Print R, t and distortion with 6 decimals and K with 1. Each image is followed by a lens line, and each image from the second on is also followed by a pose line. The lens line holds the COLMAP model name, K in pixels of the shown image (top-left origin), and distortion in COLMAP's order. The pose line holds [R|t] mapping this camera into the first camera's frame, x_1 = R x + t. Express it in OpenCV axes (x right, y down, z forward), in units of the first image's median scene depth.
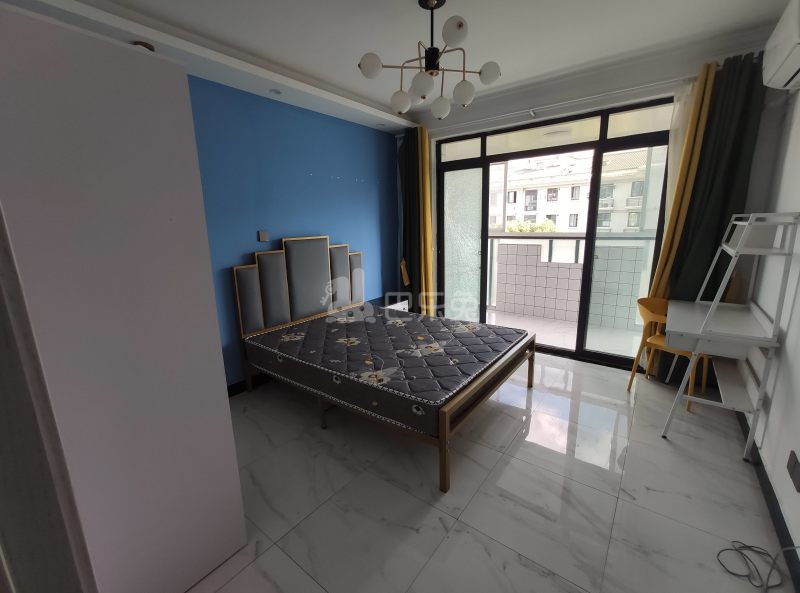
lens RADIAL K [[347.4, 0, 395.0], [0, 347.4, 292.7], [0, 0, 1]] dist [-0.002292, 0.000072]
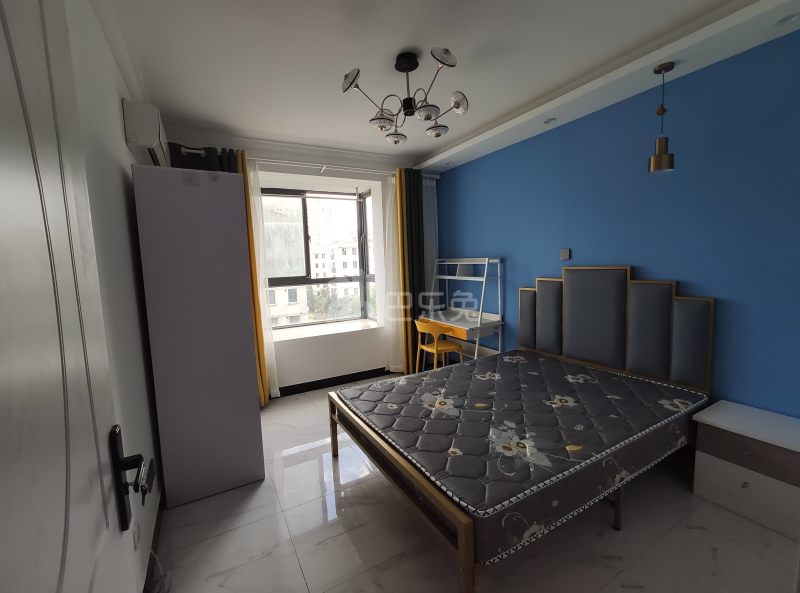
lens RADIAL K [[347.4, 0, 395.6], [0, 347.4, 300.3], [0, 0, 1]] dist [-0.002292, 0.000072]
pose [[-0.378854, 0.128814, -0.916448, 0.738293], [-0.142366, 0.970366, 0.195246, -0.186711], [0.914441, 0.204441, -0.349288, 1.004148]]
